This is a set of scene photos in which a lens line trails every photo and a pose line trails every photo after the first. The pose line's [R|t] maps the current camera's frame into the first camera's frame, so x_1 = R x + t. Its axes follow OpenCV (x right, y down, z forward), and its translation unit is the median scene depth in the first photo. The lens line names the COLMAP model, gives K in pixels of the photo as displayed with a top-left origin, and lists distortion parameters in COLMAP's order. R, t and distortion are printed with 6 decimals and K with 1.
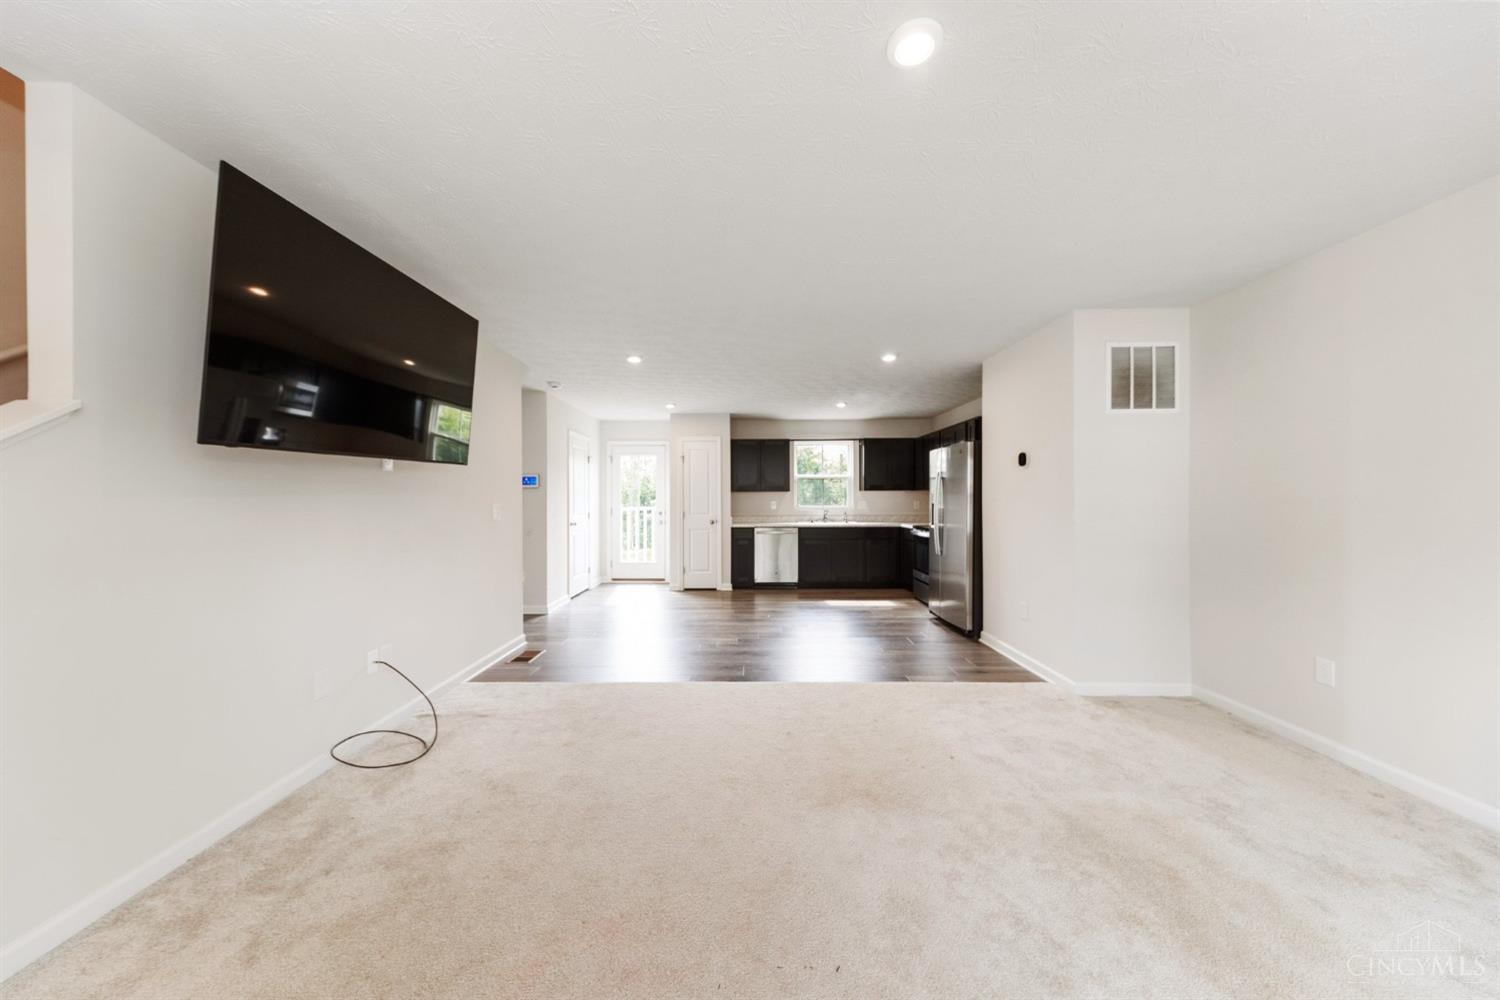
lens RADIAL K [[512.5, 0, 733.1], [0, 512.5, 497.5], [0, 0, 1]] dist [0.013332, -0.002307]
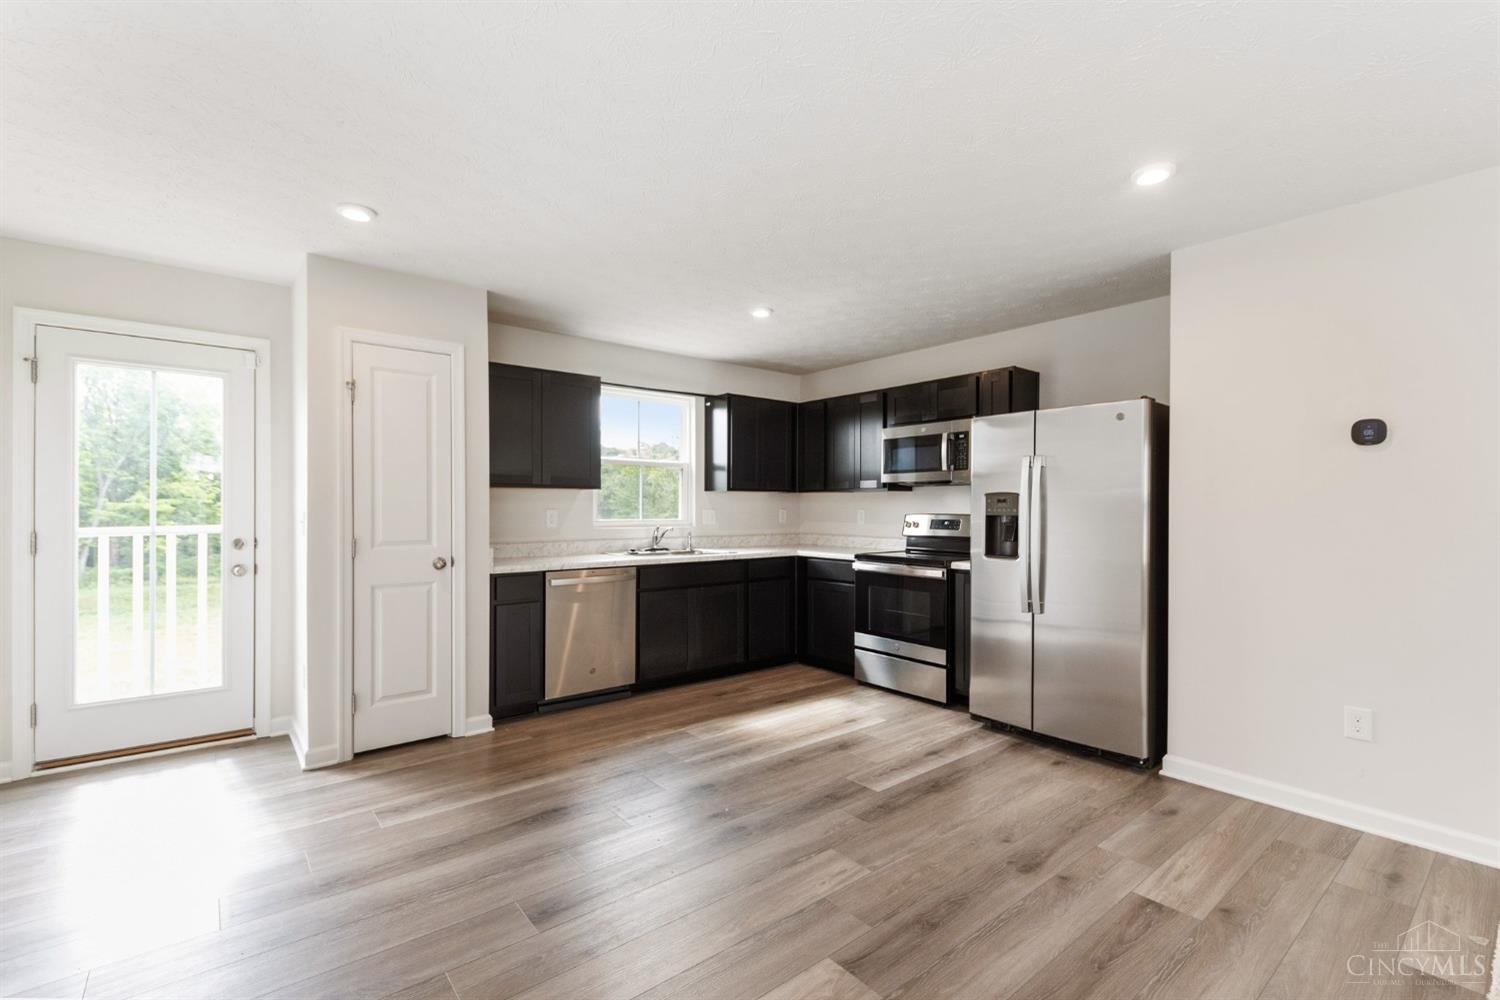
lens RADIAL K [[660.4, 0, 749.2], [0, 660.4, 507.5], [0, 0, 1]] dist [0.010360, -0.003405]
pose [[0.763352, 0.005267, 0.645961, -0.184447], [-0.008505, 0.999962, 0.001897, 0.002845], [-0.645926, -0.006941, 0.763368, 0.472751]]
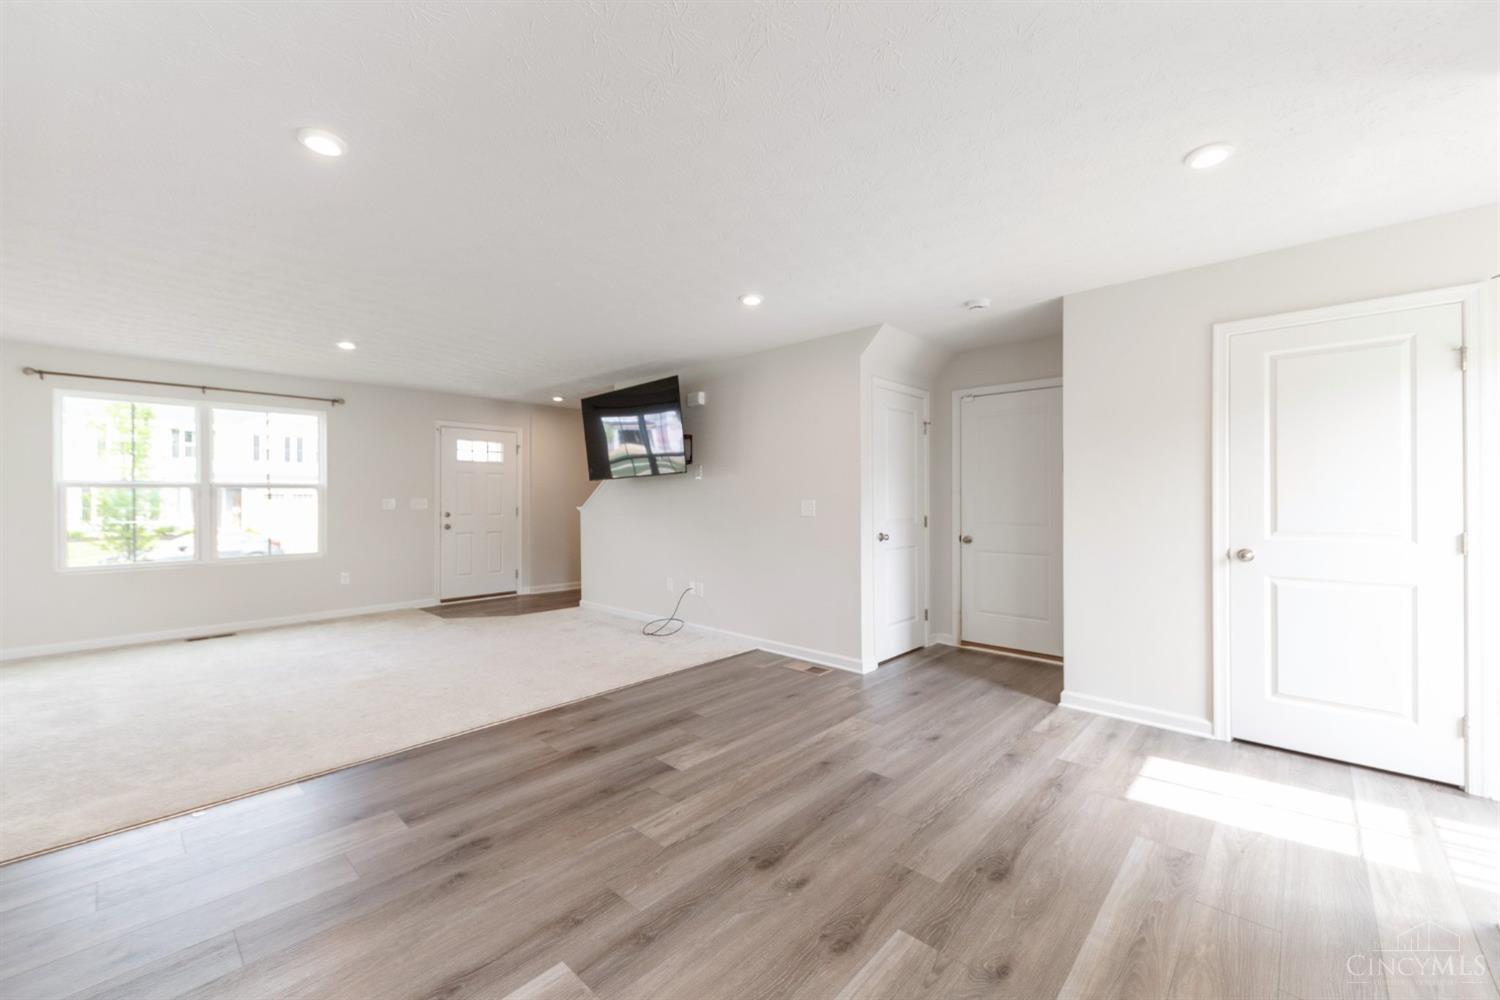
lens RADIAL K [[589.7, 0, 749.3], [0, 589.7, 498.0], [0, 0, 1]] dist [0.008263, -0.003125]
pose [[-0.663103, 0.003624, -0.748519, 0.258334], [0.006795, 0.999976, -0.001178, 0.004977], [0.748497, -0.005868, -0.663112, 0.930574]]
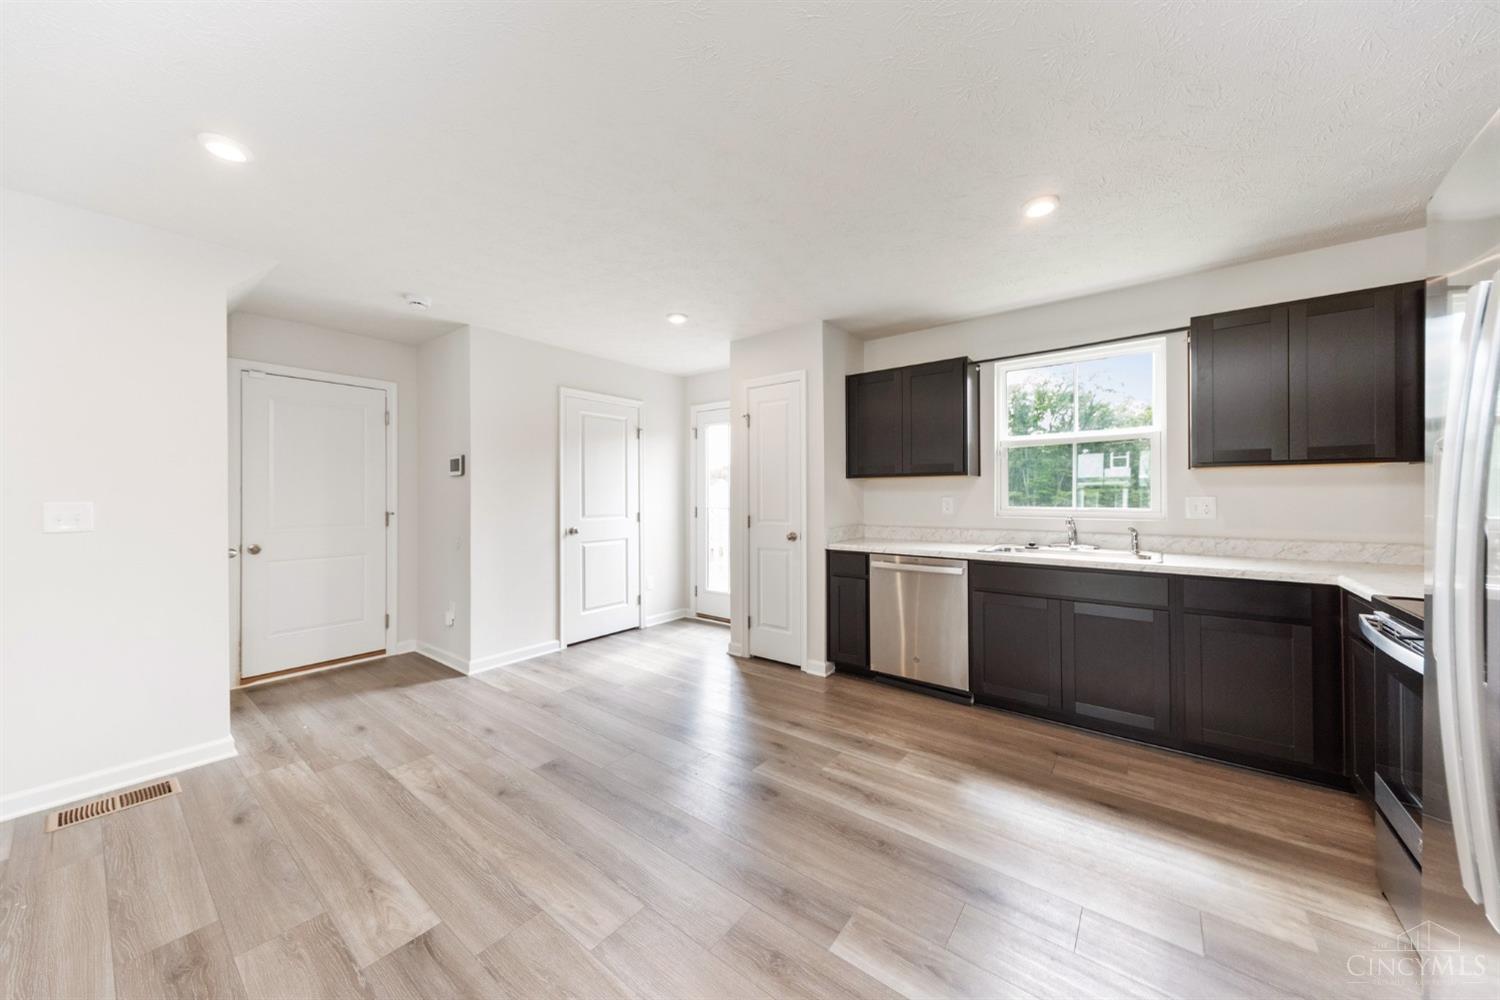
lens RADIAL K [[512.5, 0, 742.0], [0, 512.5, 496.2], [0, 0, 1]] dist [0.013332, -0.002307]
pose [[0.798137, 0.001194, -0.602475, 0.231586], [0.003565, 0.999971, 0.006704, 0.002762], [0.602465, -0.007499, 0.798110, 0.554623]]
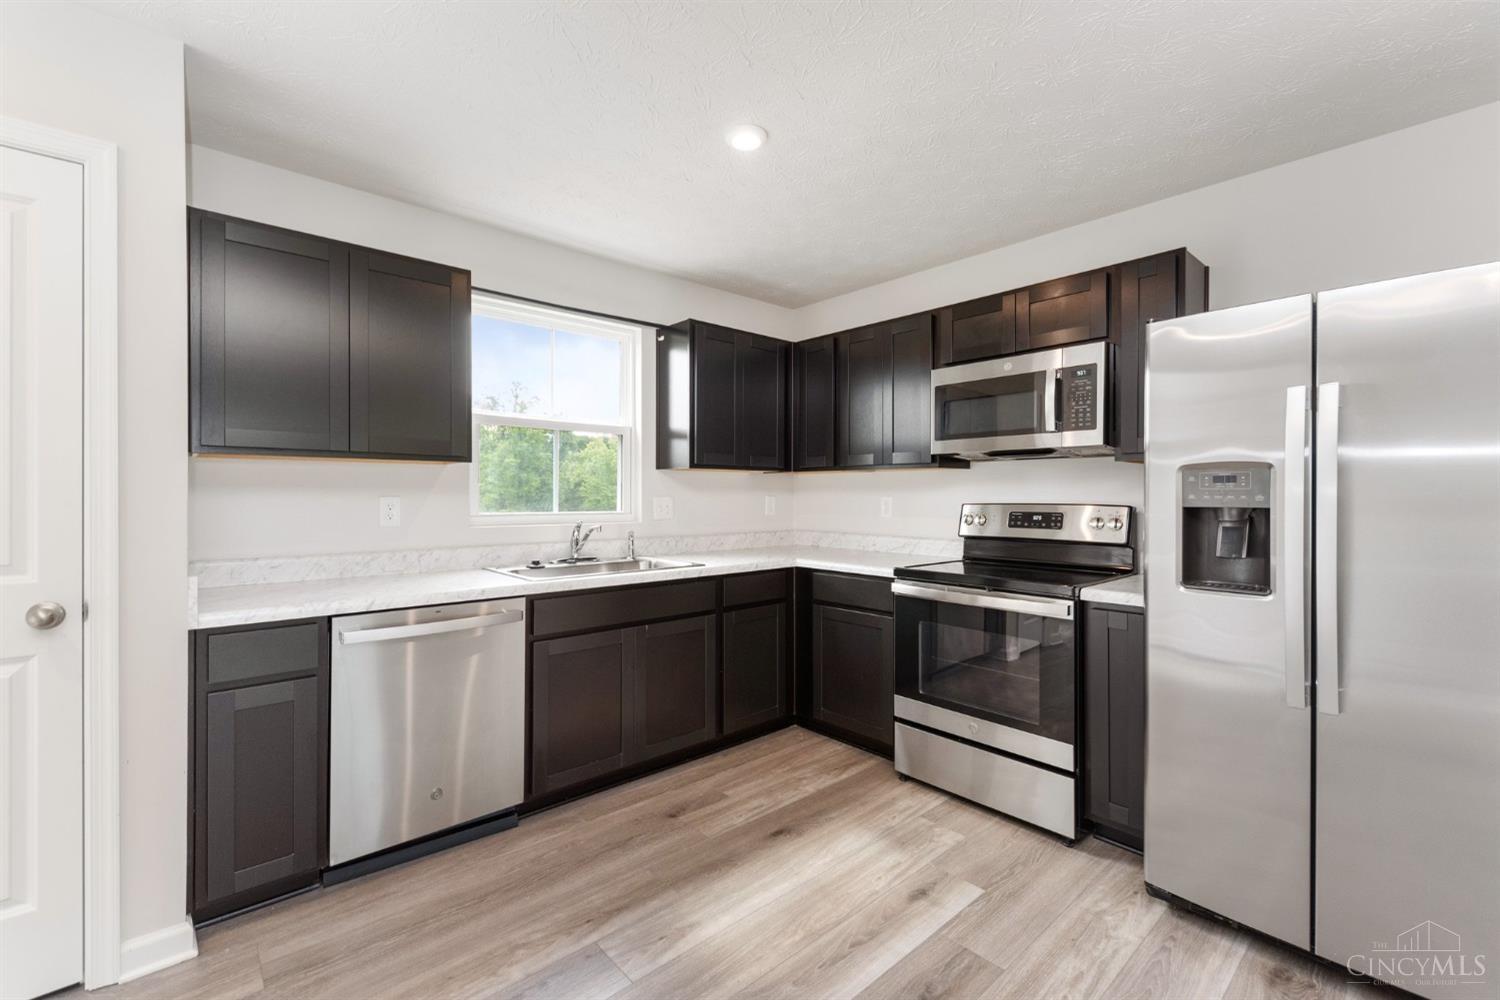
lens RADIAL K [[636.4, 0, 748.6], [0, 636.4, 495.2], [0, 0, 1]] dist [0.002369, -0.001099]
pose [[0.733229, 0.004368, 0.679968, -0.013261], [-0.007521, 0.999970, 0.001686, 0.004438], [-0.679941, -0.006350, 0.733240, 0.679034]]
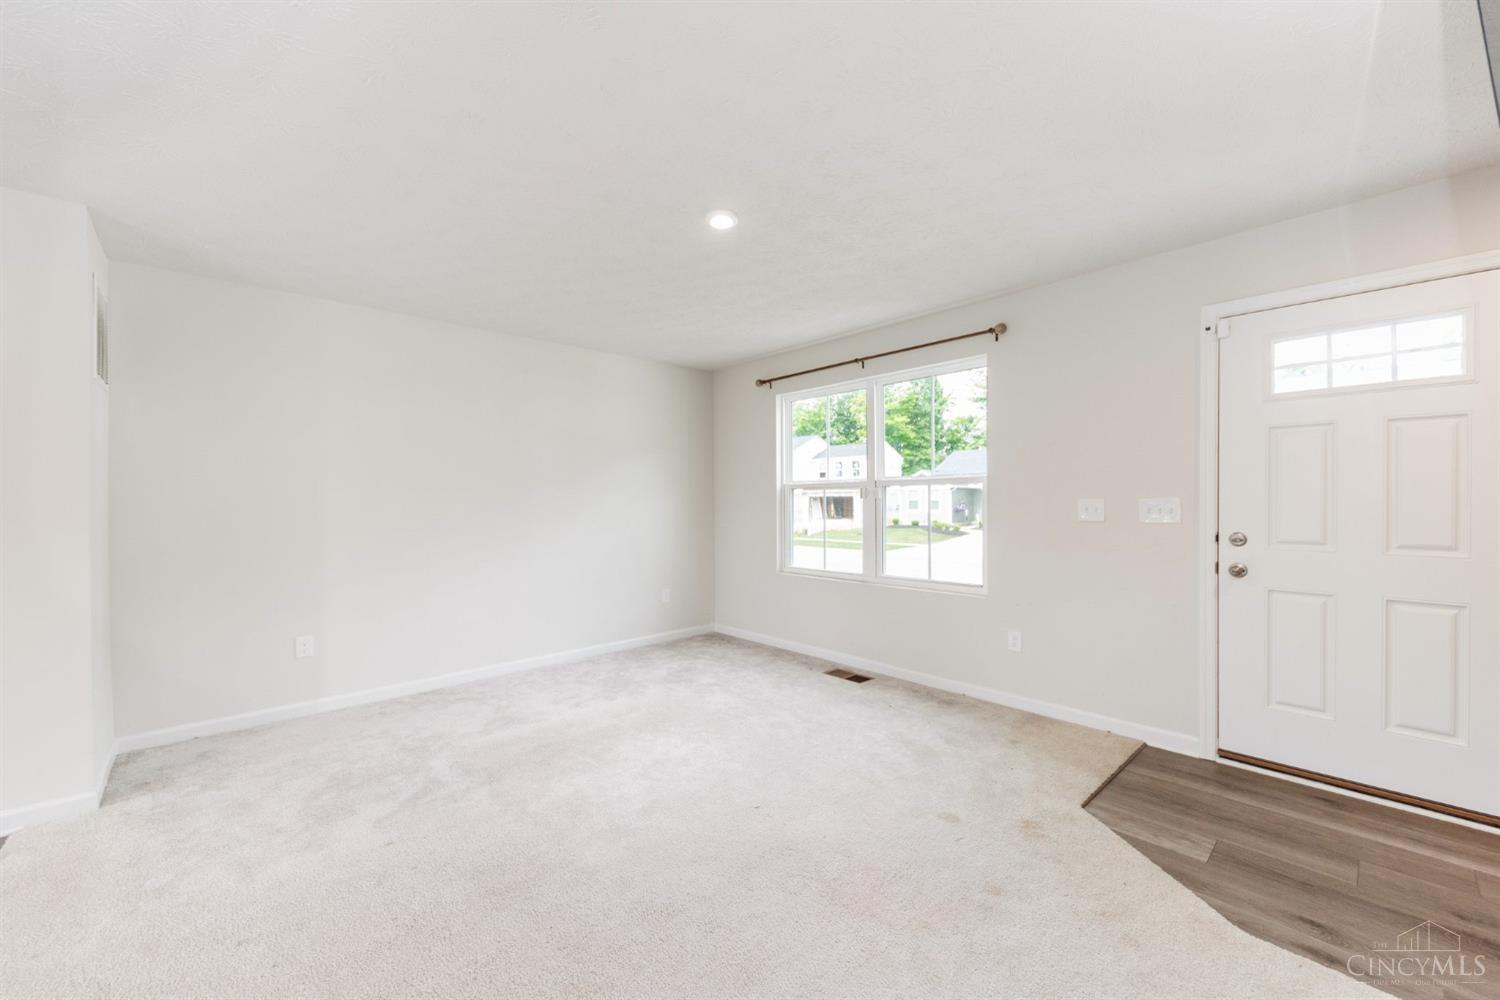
lens RADIAL K [[589.7, 0, 741.1], [0, 589.7, 500.6], [0, 0, 1]] dist [0.008263, -0.003125]
pose [[-0.683763, 0.005941, 0.729680, -0.193127], [0.006397, 0.999977, -0.002147, 0.001871], [-0.729676, 0.003200, -0.683785, 0.415775]]
